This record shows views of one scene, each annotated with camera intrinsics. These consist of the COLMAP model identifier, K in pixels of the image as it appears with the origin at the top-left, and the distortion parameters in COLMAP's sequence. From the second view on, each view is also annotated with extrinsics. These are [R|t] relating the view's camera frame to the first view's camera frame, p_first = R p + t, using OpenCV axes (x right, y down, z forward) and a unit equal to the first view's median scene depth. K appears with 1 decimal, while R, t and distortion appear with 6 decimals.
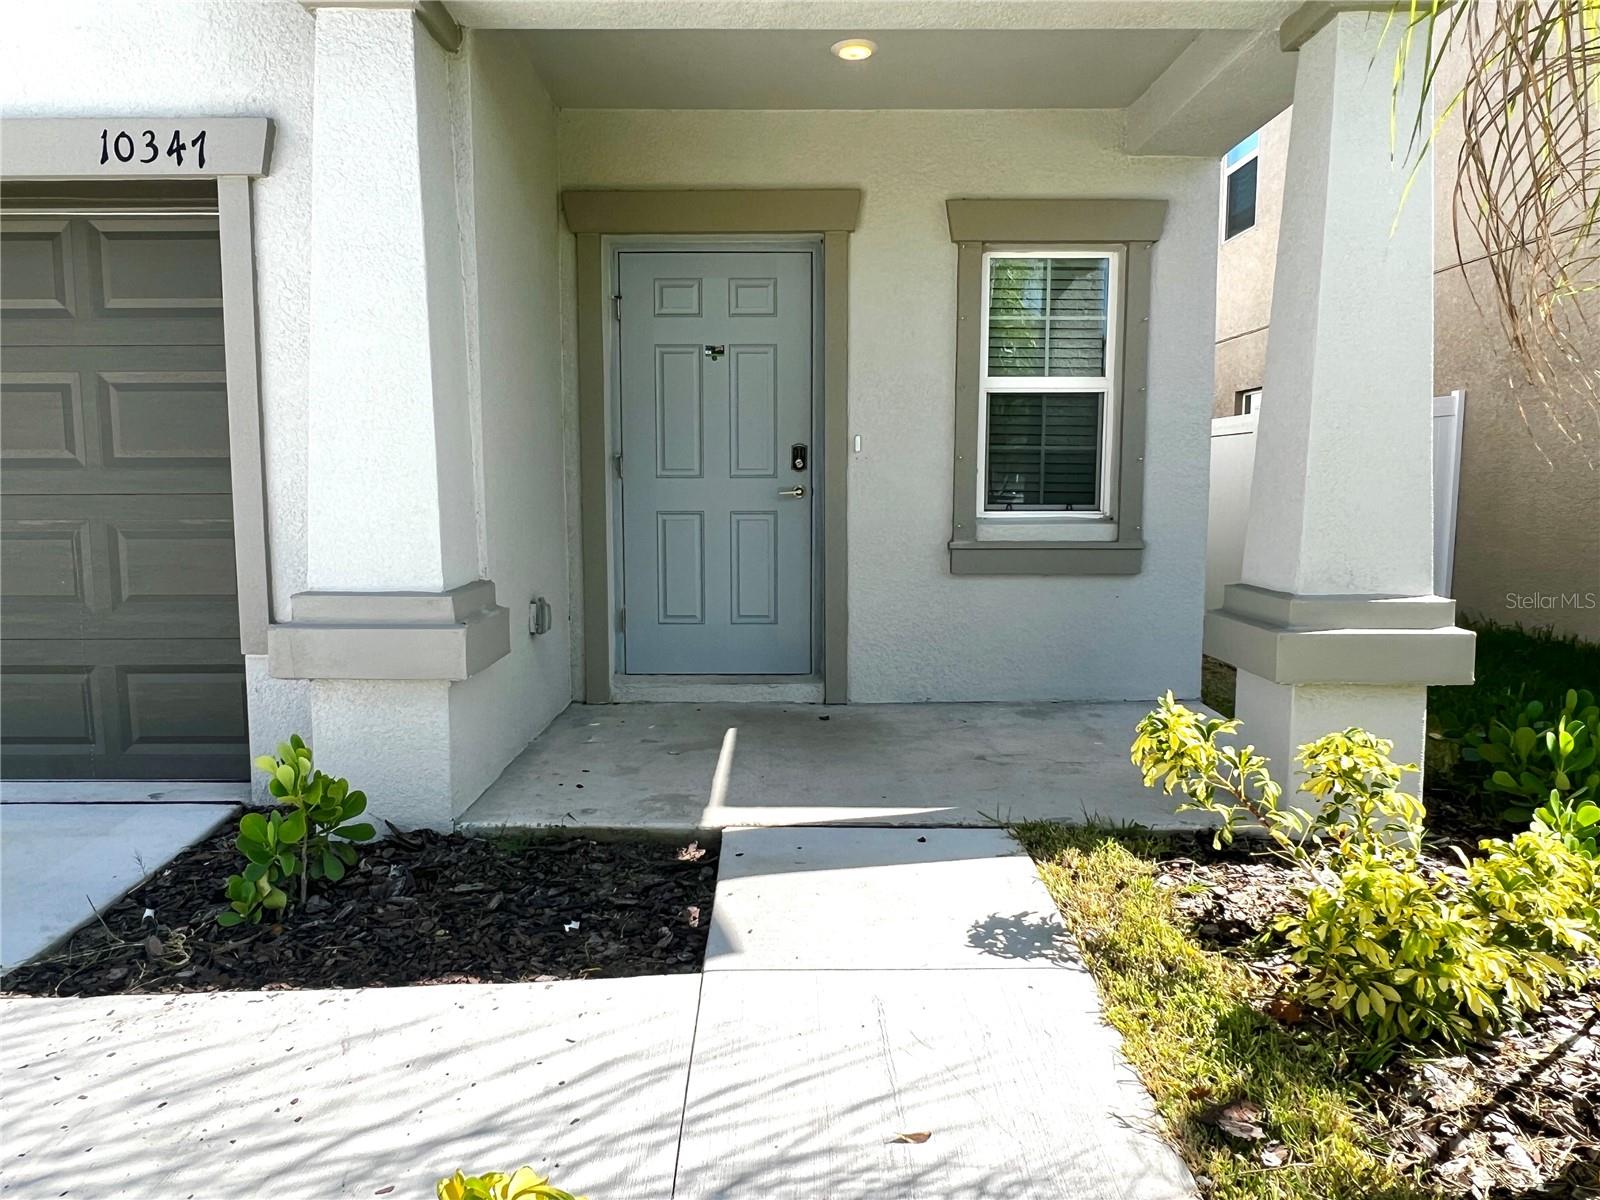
lens RADIAL K [[1087.8, 0, 793.7], [0, 1087.8, 611.1], [0, 0, 1]] dist [-0.006058, -0.003732]
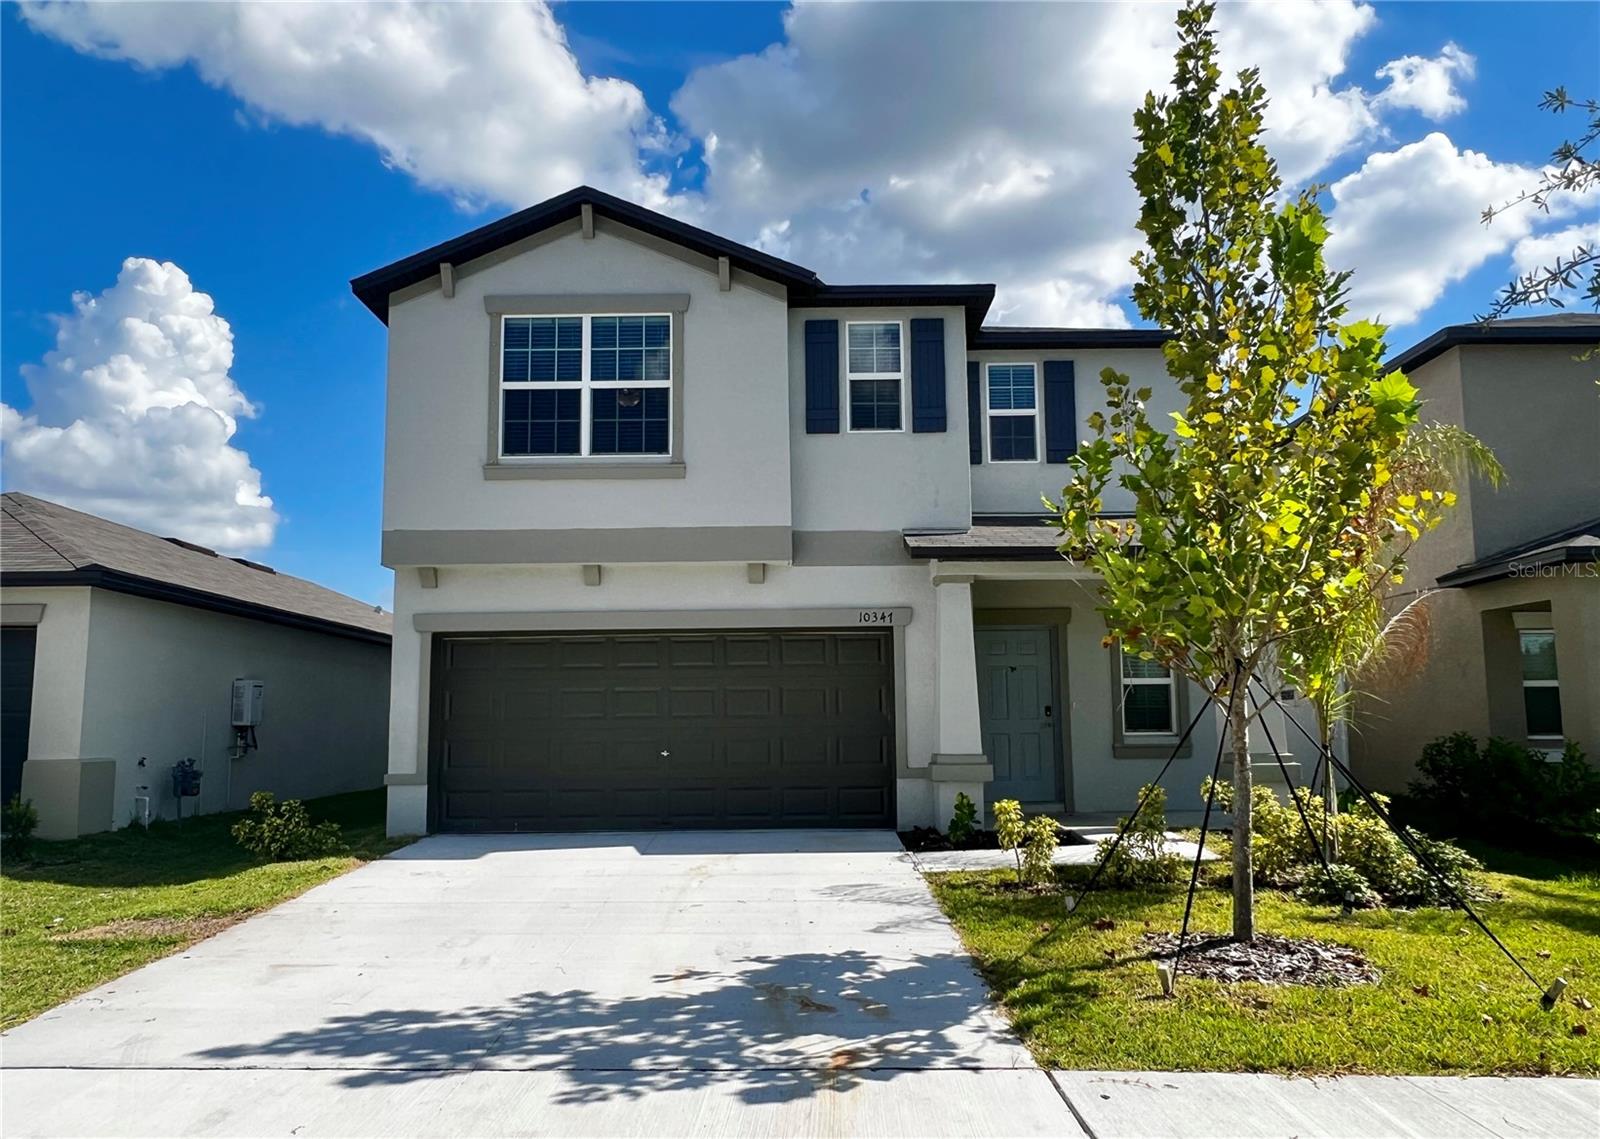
lens RADIAL K [[1094.8, 0, 804.2], [0, 1094.8, 566.4], [0, 0, 1]] dist [-0.020776, 0.004228]
pose [[0.999961, -0.008724, -0.001625, -0.561910], [0.007990, 0.964782, -0.262930, 0.196935], [0.003862, 0.262907, 0.964813, -1.534199]]
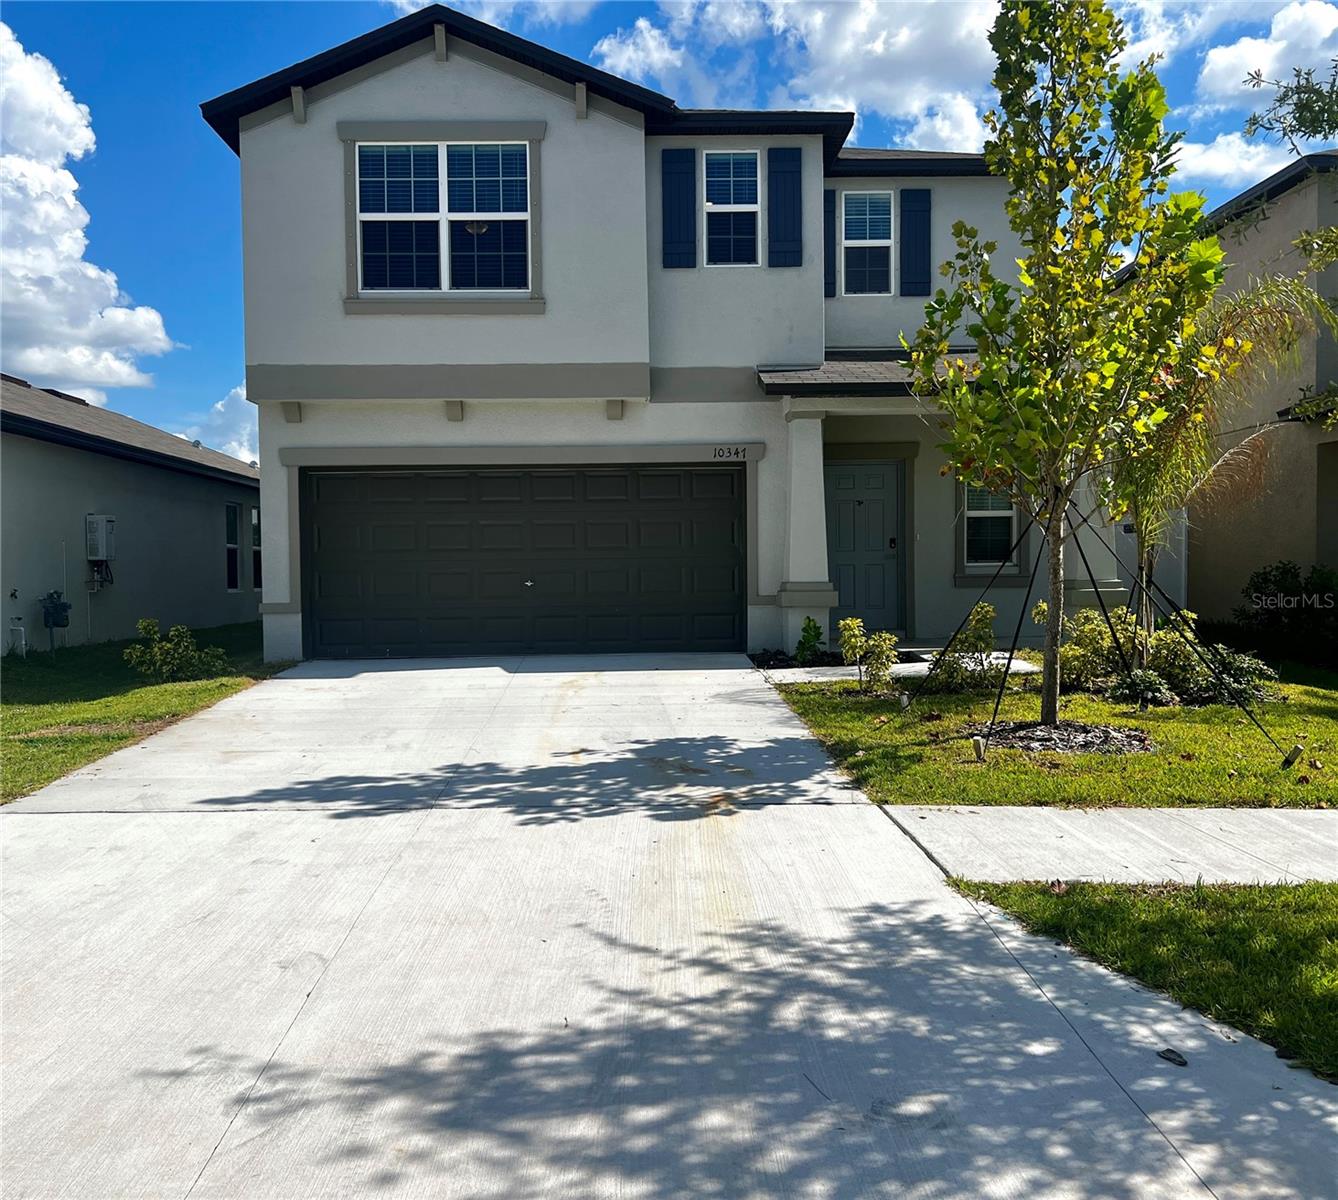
lens RADIAL K [[1107.4, 0, 669.0], [0, 1107.4, 600.0], [0, 0, 1]] dist [0.066720, -0.116506]
pose [[0.999808, -0.011886, 0.015547, -0.582832], [0.013194, 0.996123, -0.086973, 0.219985], [-0.014453, 0.087162, 0.996089, -1.635928]]
